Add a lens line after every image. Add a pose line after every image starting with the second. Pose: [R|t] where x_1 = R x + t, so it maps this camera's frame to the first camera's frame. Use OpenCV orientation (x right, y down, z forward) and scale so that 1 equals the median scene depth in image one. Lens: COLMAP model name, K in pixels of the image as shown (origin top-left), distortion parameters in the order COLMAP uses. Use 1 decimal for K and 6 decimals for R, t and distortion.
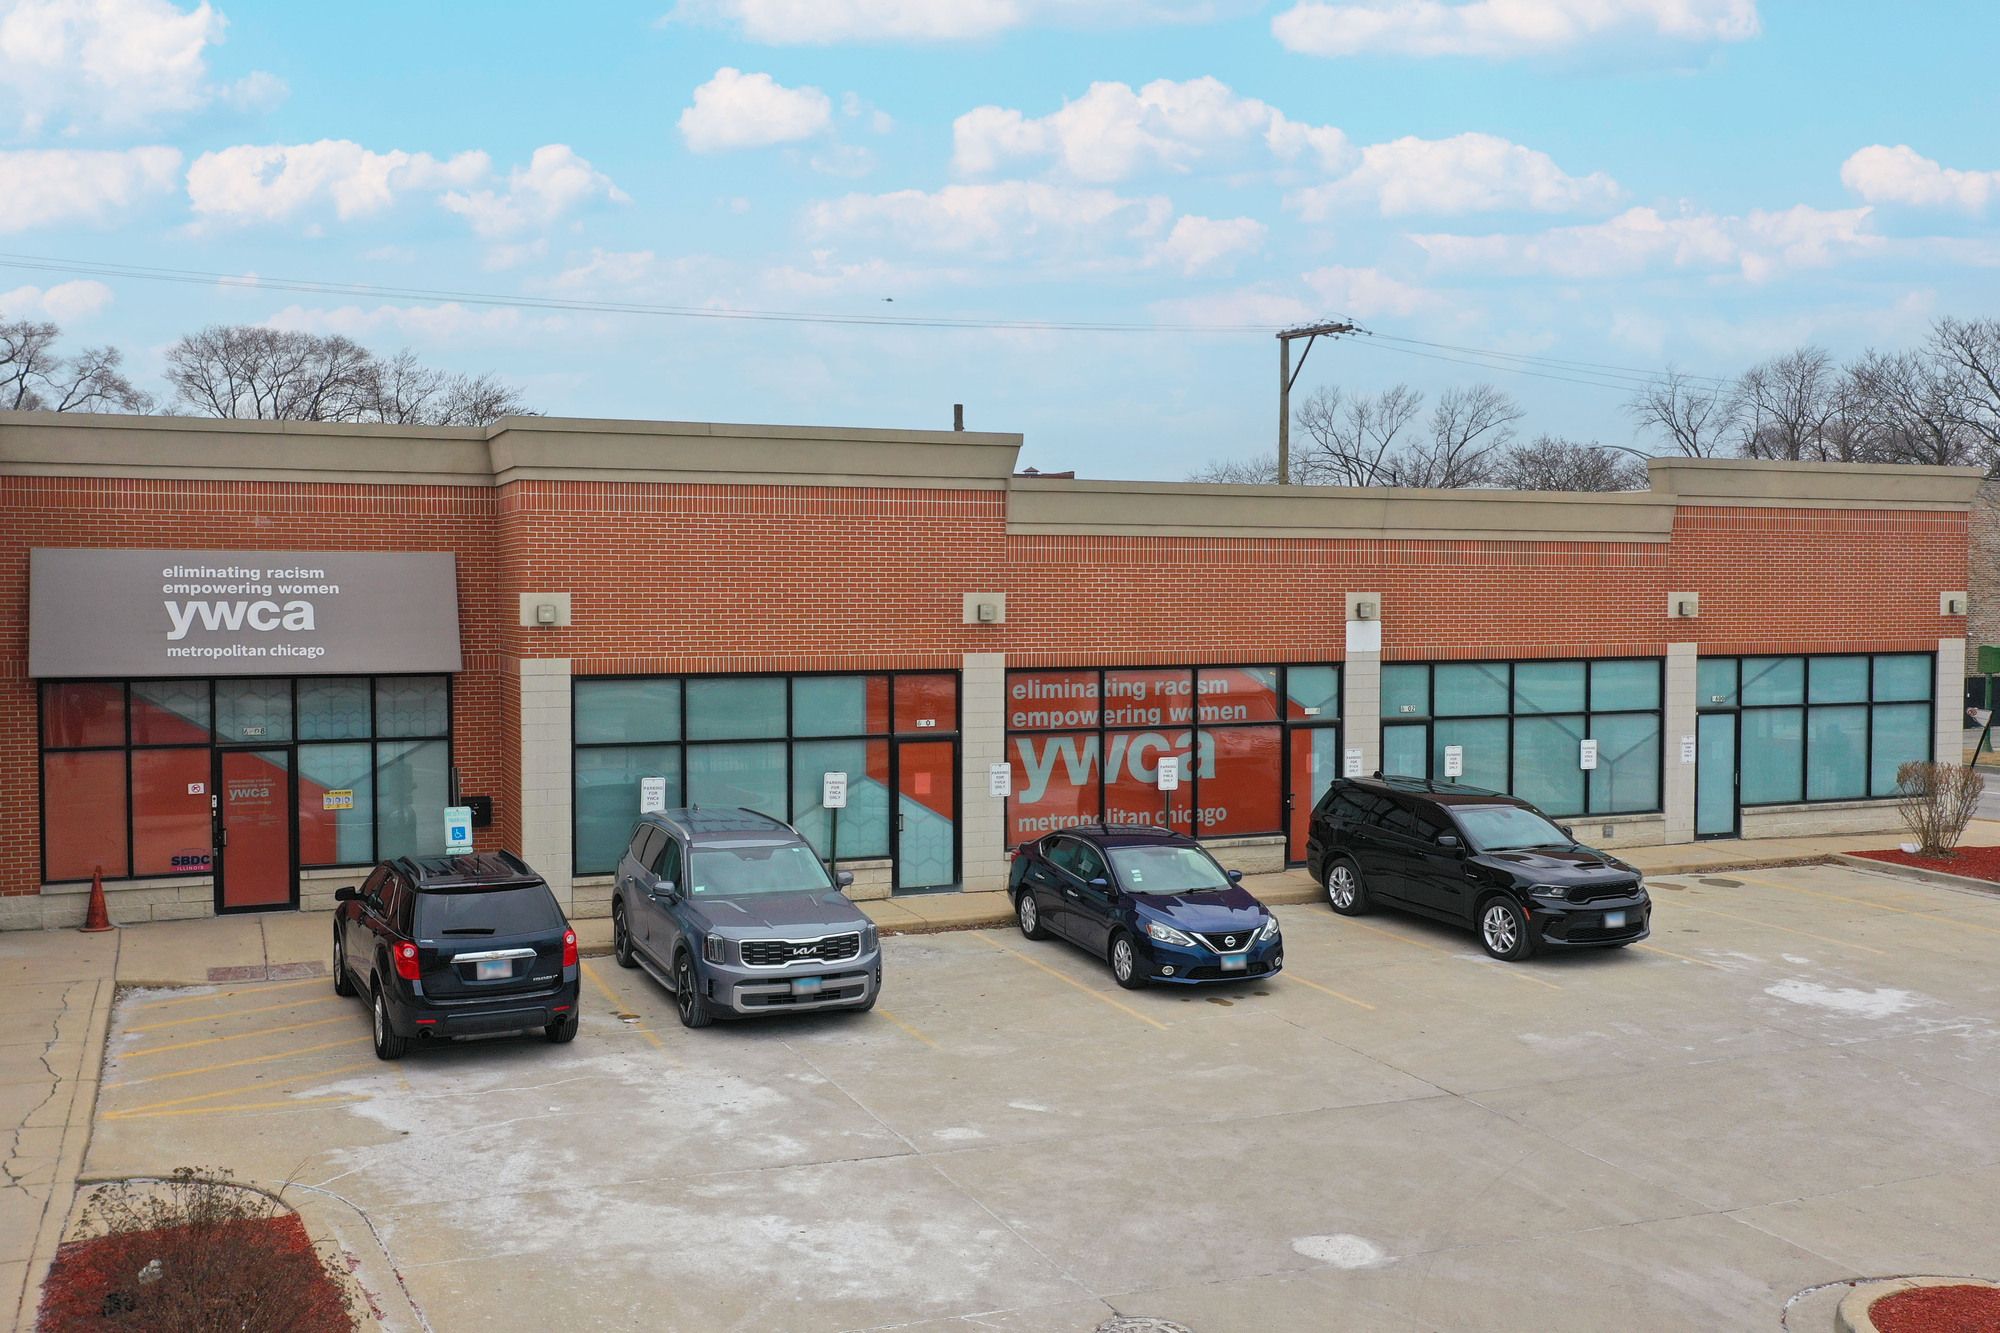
lens RADIAL K [[1879.8, 0, 987.2], [0, 1879.8, 657.9], [0, 0, 1]] dist [-0.001274, -0.002449]
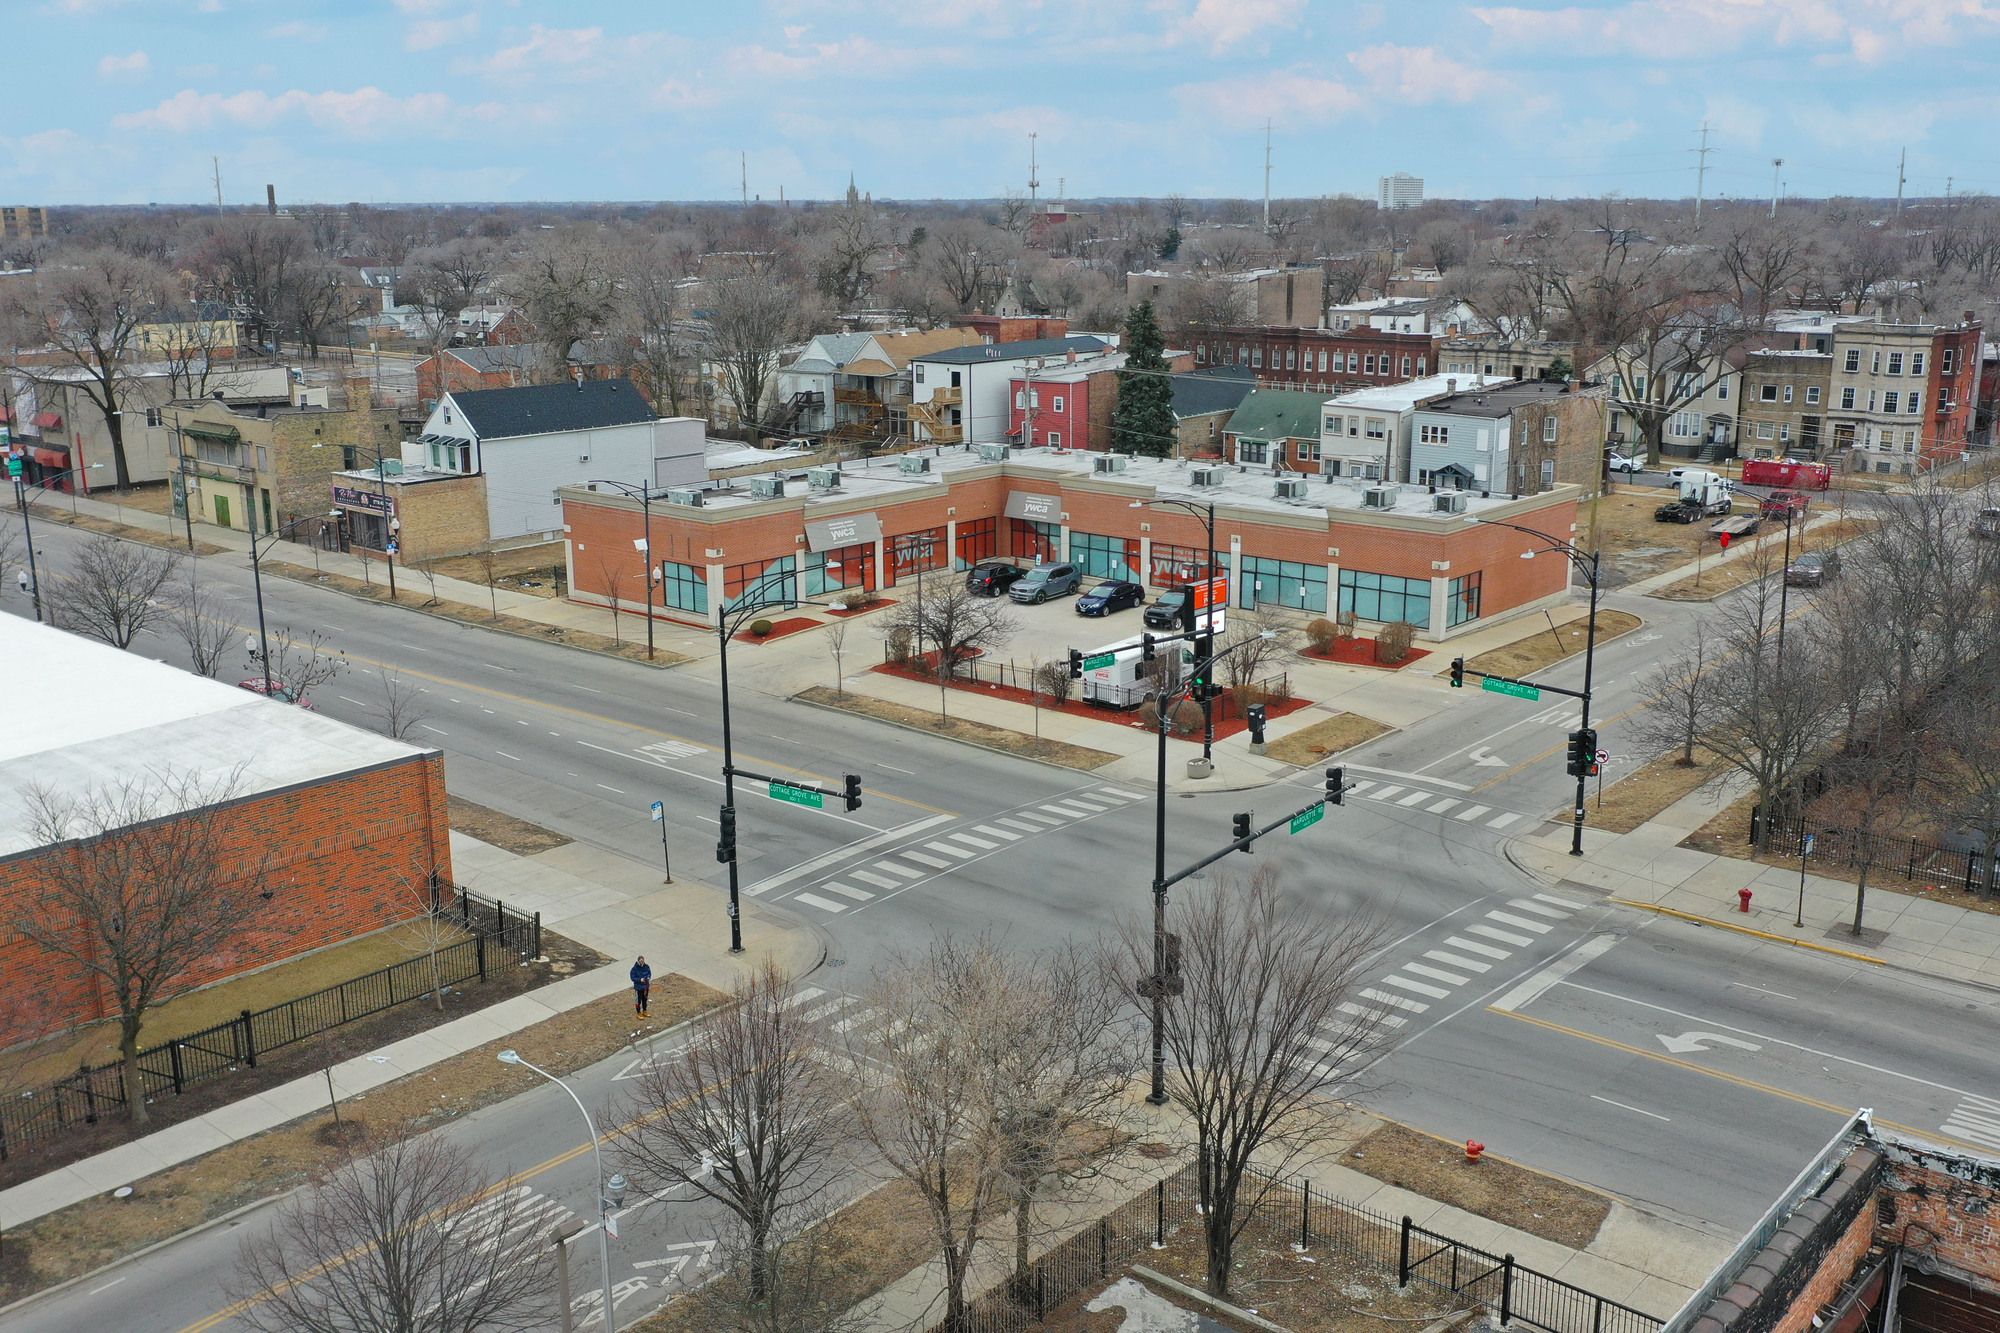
lens RADIAL K [[1873.5, 0, 1003.1], [0, 1873.5, 659.9], [0, 0, 1]] dist [0.000071, -0.002695]
pose [[0.441182, 0.210803, -0.872308, 3.615760], [-0.029380, 0.974891, 0.220735, -0.659504], [0.896937, -0.071756, 0.436298, -1.136477]]
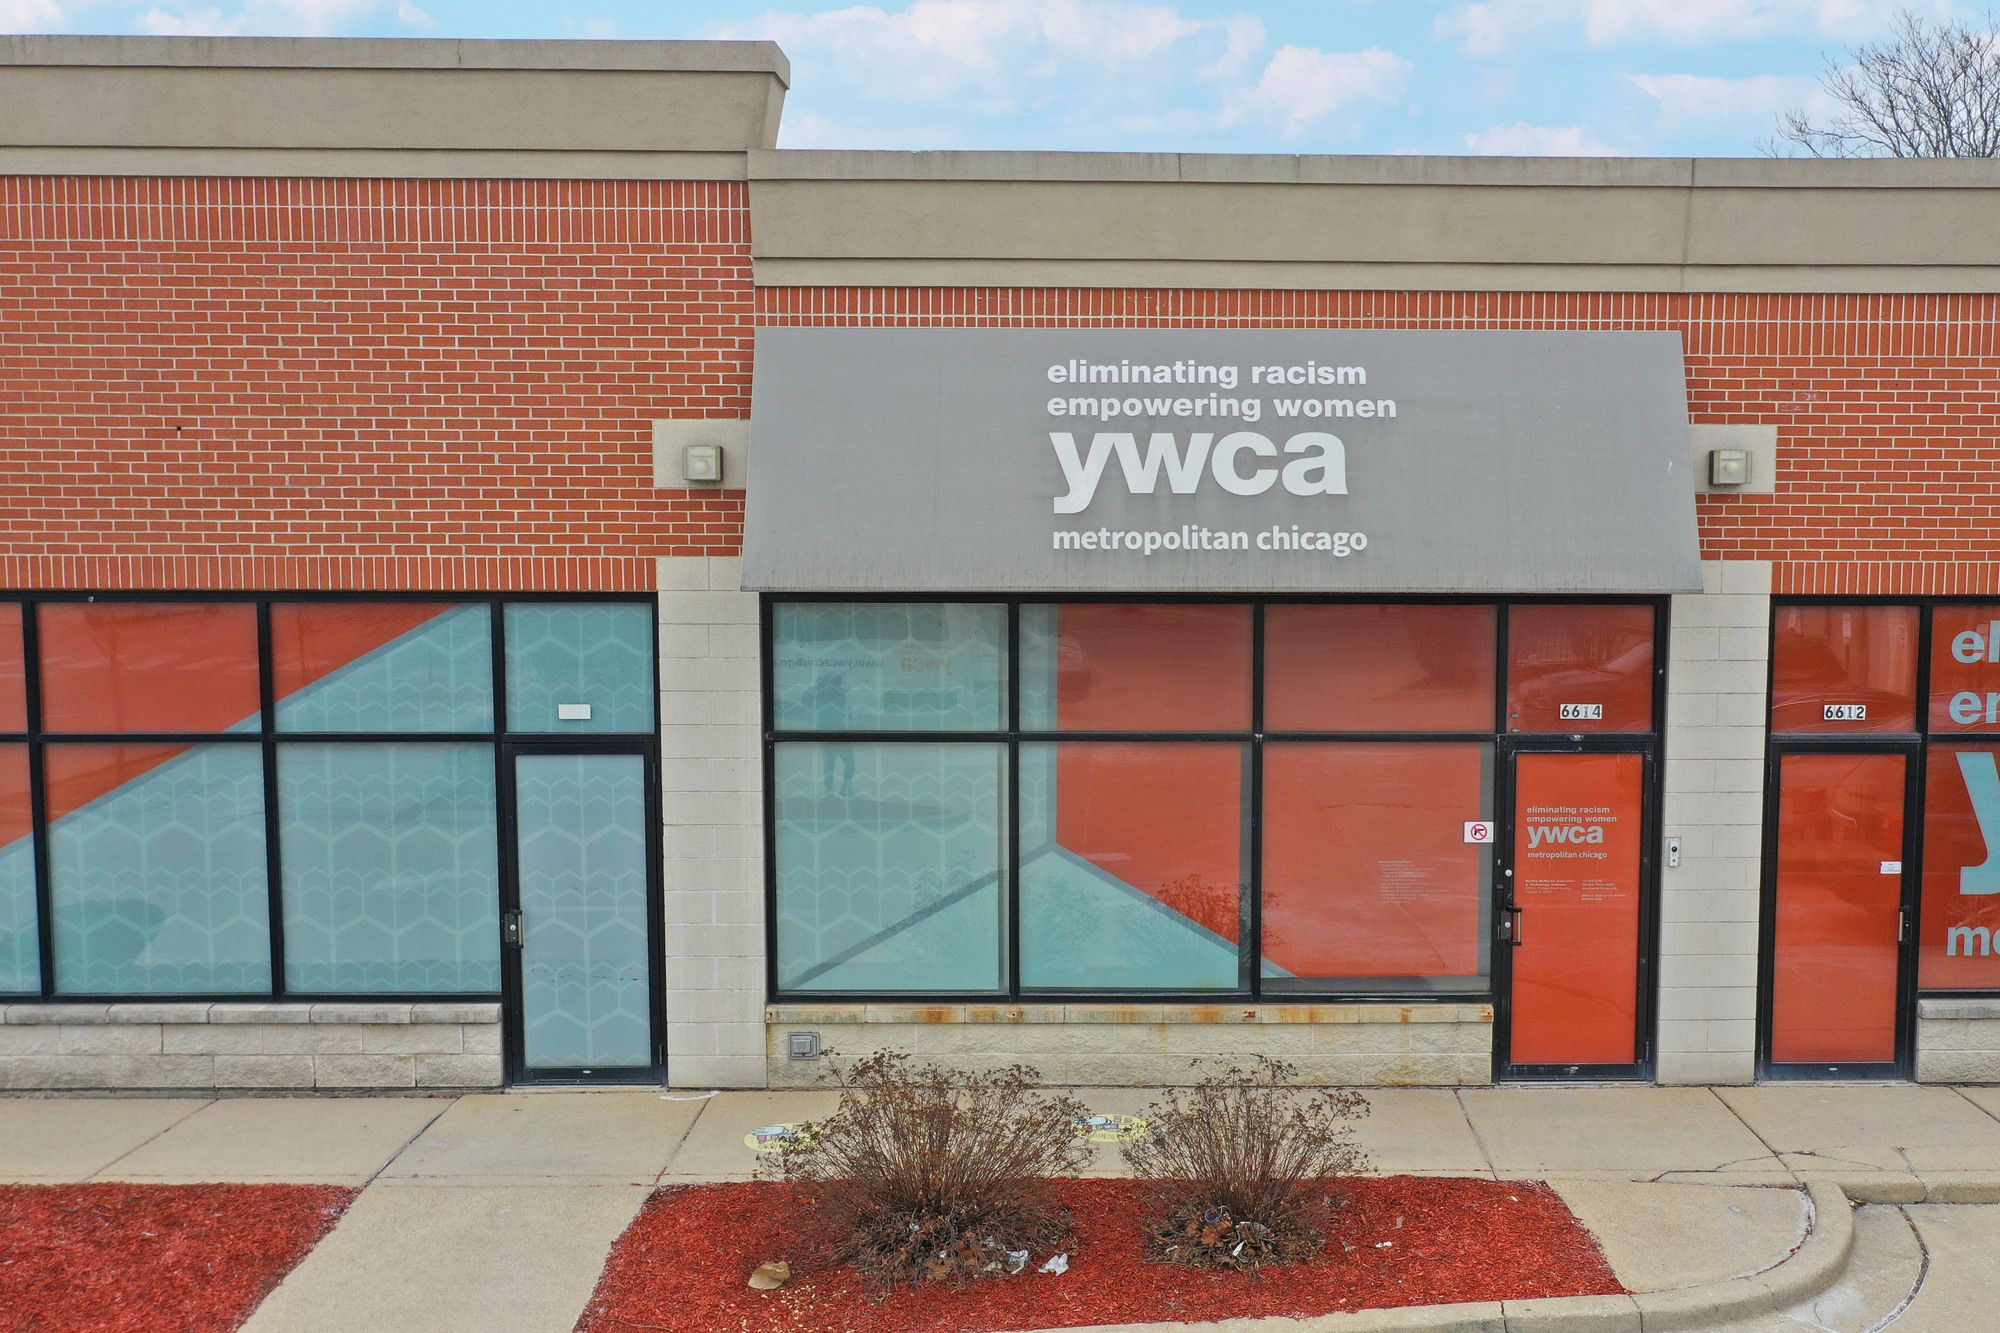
lens RADIAL K [[1880.7, 0, 1132.2], [0, 1880.7, 653.6], [0, 0, 1]] dist [-0.014395, 0.018147]
pose [[-0.370872, 0.079285, -0.925293, 0.162533], [-0.037623, 0.994248, 0.100274, -0.000871], [0.927922, 0.072001, -0.365756, 0.537320]]
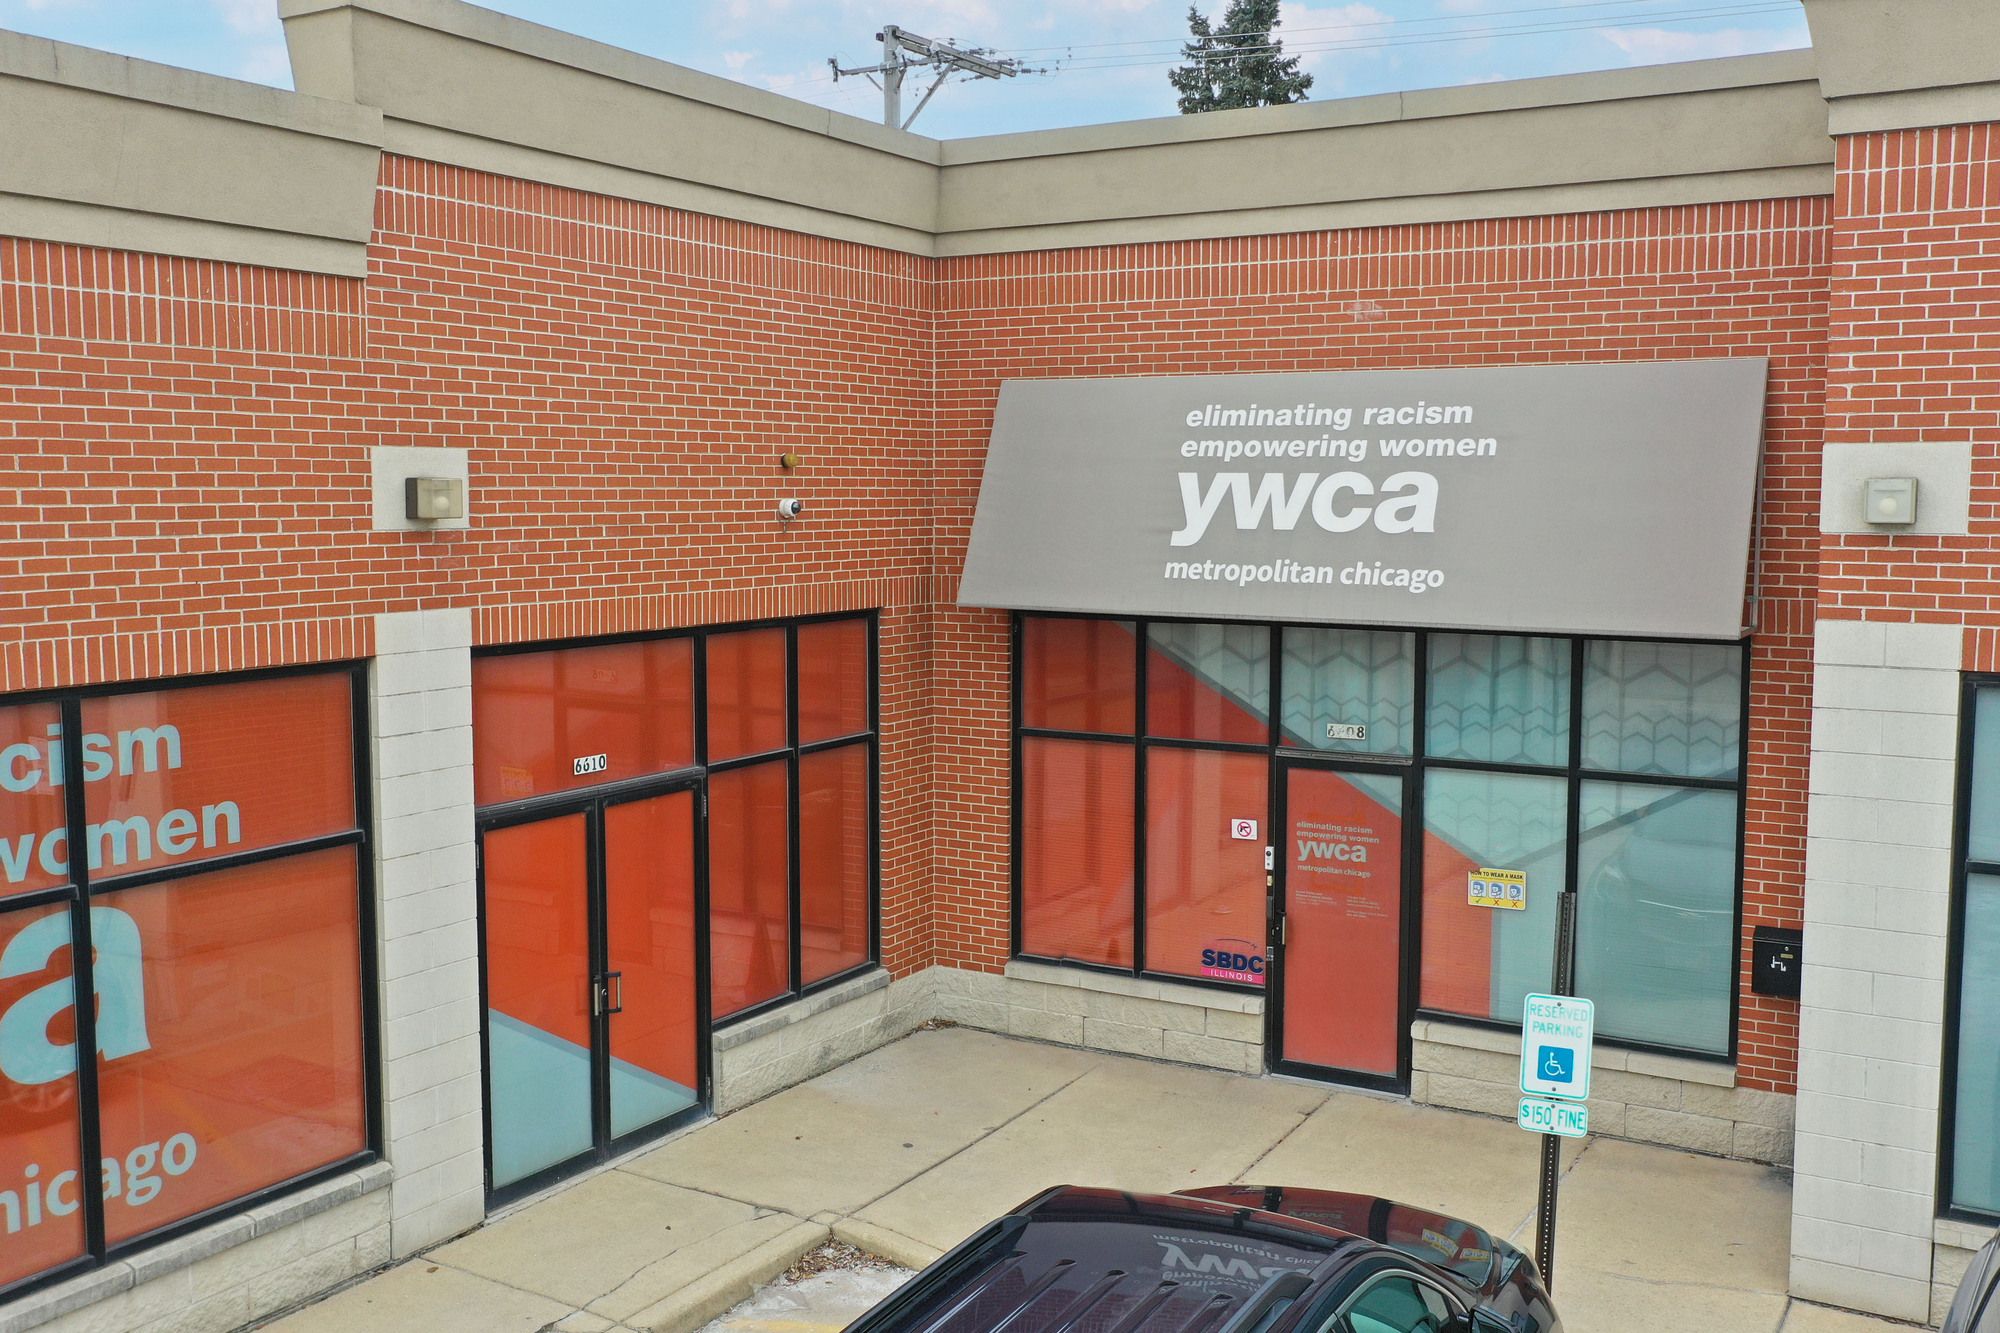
lens RADIAL K [[1873.5, 0, 1003.1], [0, 1873.5, 659.9], [0, 0, 1]] dist [0.000071, -0.002695]
pose [[0.589988, 0.073730, -0.804038, -0.038509], [-0.031174, 0.997159, 0.068565, -0.011357], [0.806810, -0.015387, 0.590611, 0.599780]]
